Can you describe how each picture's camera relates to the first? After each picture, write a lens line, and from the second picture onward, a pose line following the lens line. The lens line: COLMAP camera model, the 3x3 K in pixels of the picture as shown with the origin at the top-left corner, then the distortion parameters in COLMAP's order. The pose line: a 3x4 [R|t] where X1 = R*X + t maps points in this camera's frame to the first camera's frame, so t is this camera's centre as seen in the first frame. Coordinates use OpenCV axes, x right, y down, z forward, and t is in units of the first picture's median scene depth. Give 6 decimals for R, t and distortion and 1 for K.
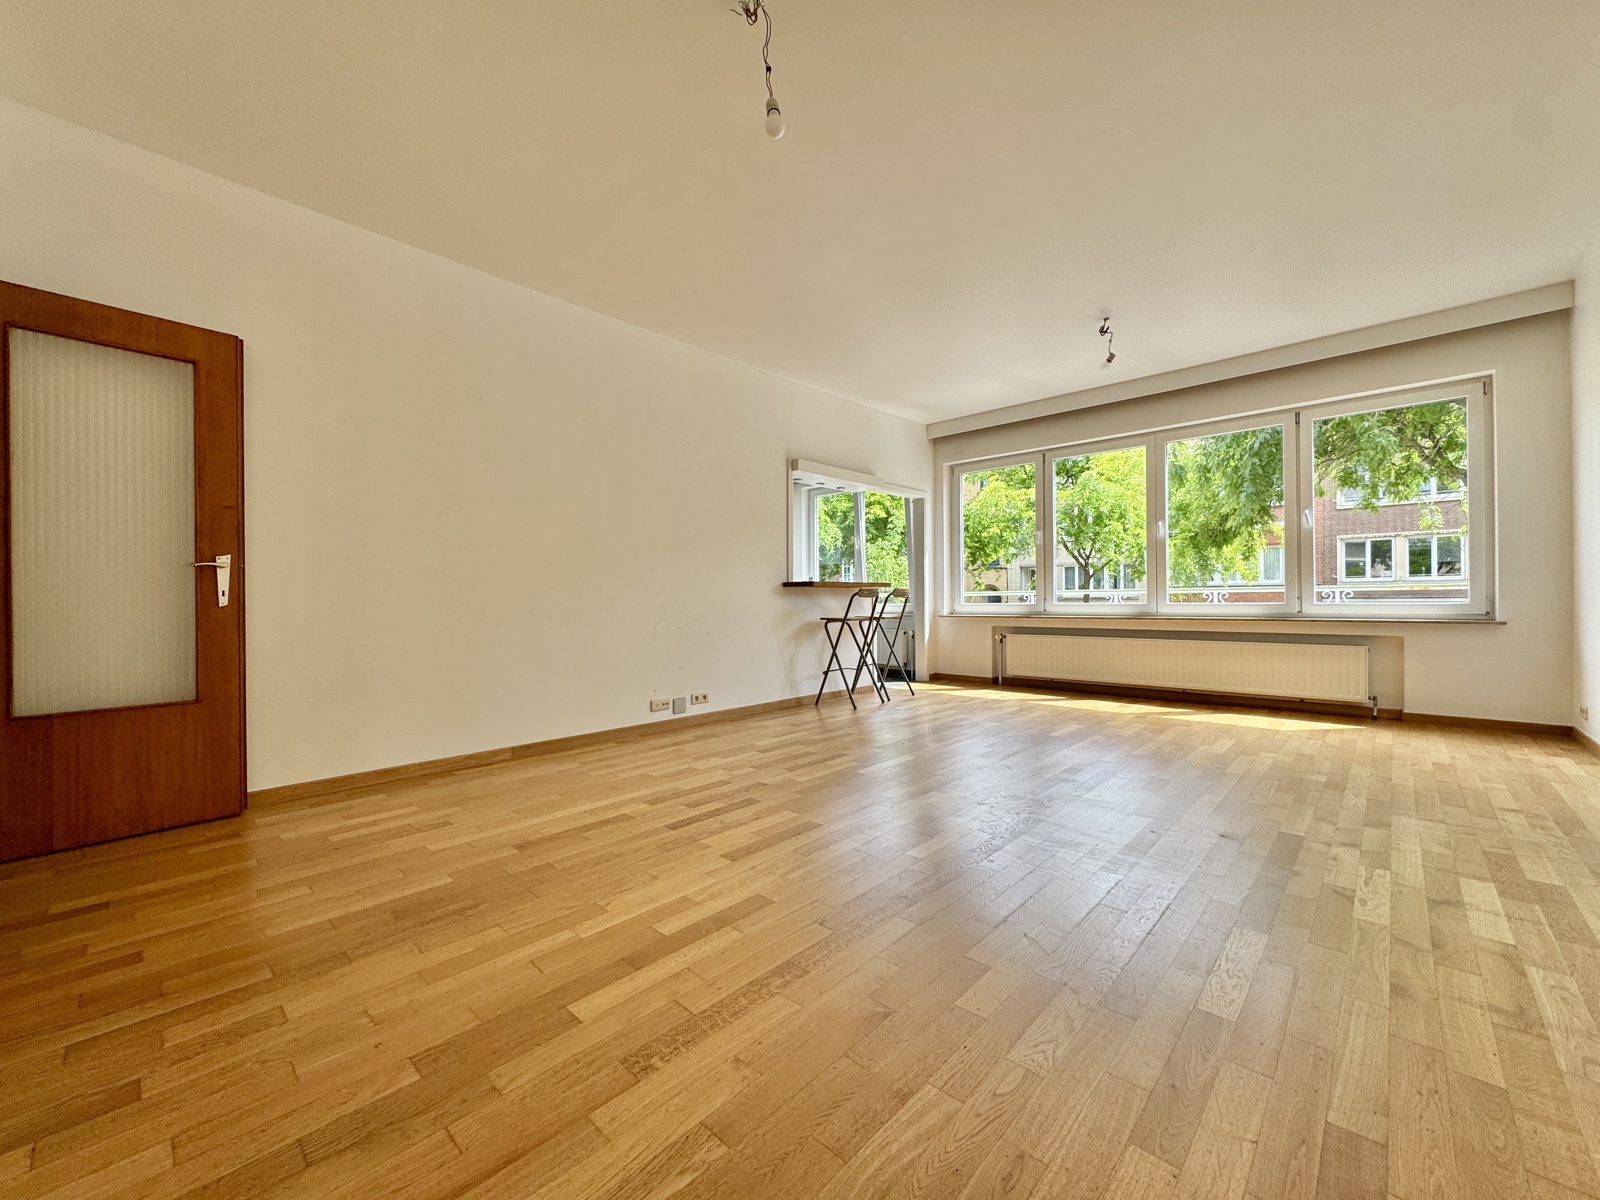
lens RADIAL K [[633.5, 0, 800.0], [0, 633.5, 600.0], [0, 0, 1]] dist [-0.000148, 0.000516]
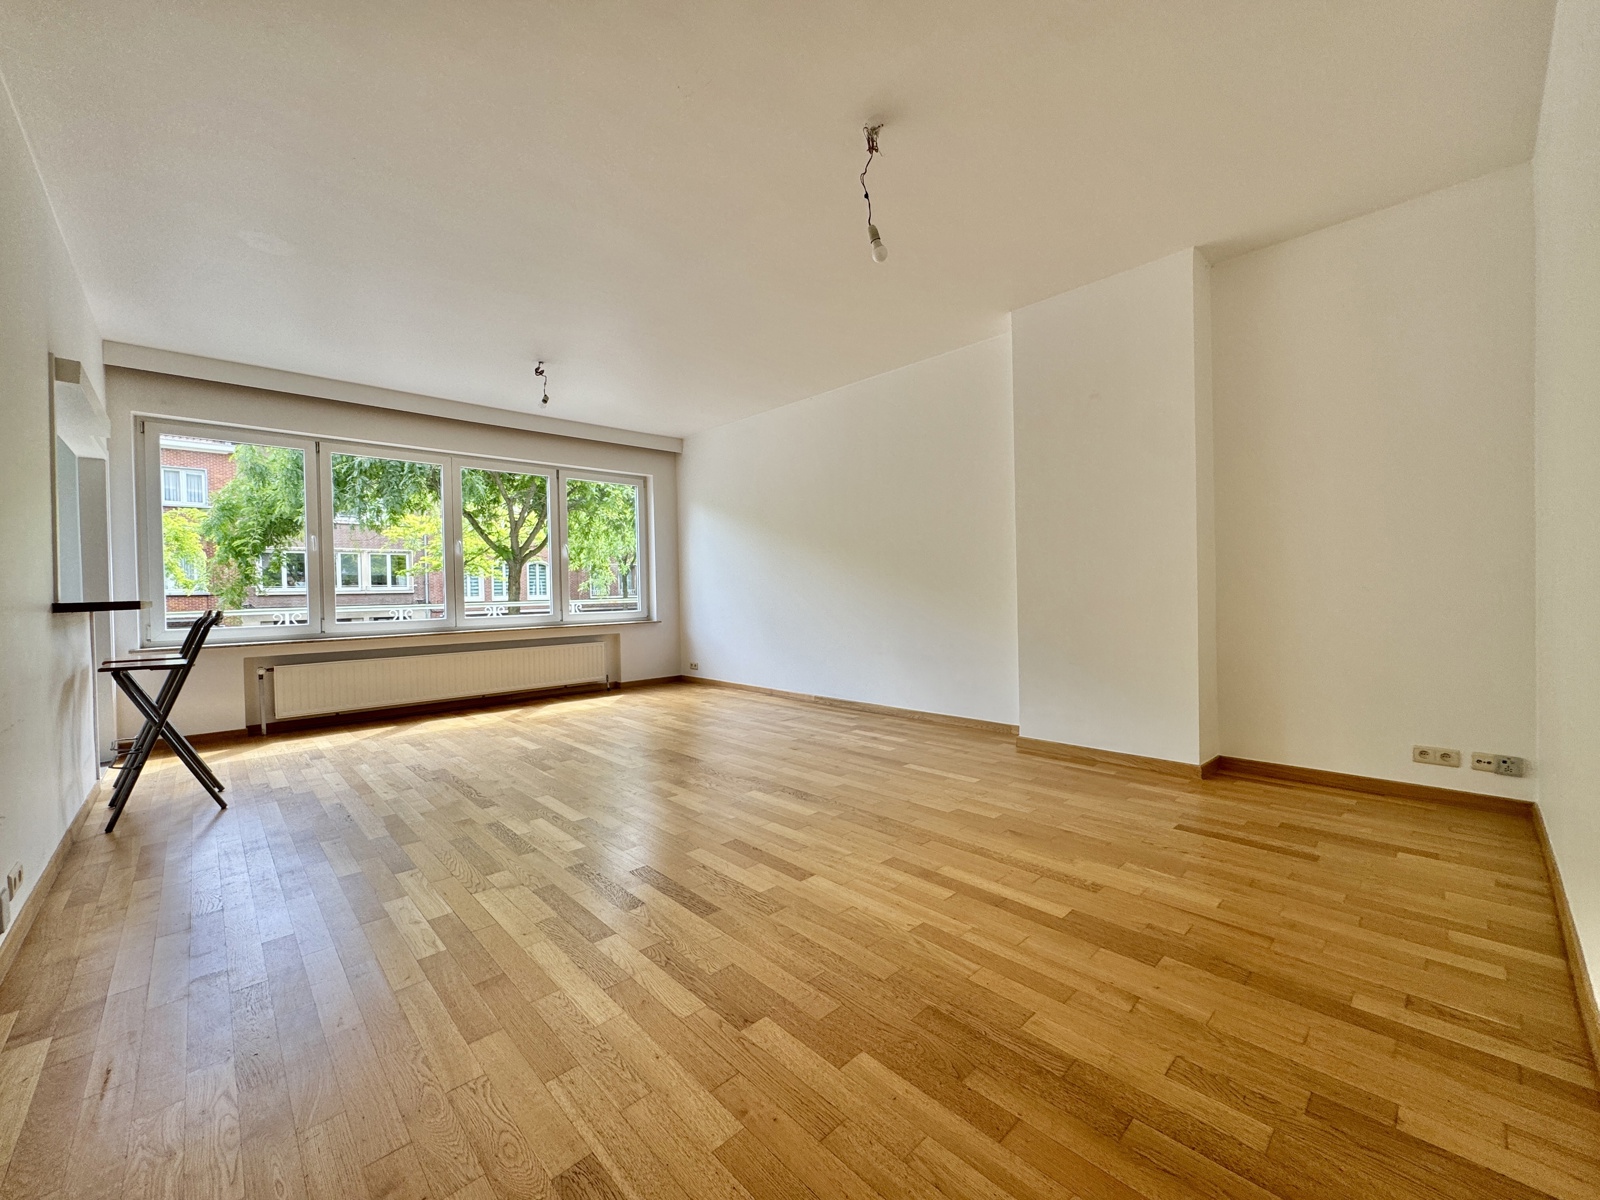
lens RADIAL K [[633.5, 0, 800.0], [0, 633.5, 600.0], [0, 0, 1]] dist [-0.000148, 0.000516]
pose [[0.061568, -0.007127, 0.998077, -0.990362], [0.021284, 0.999757, 0.005826, -0.042831], [-0.997876, 0.020884, 0.061704, 0.815372]]
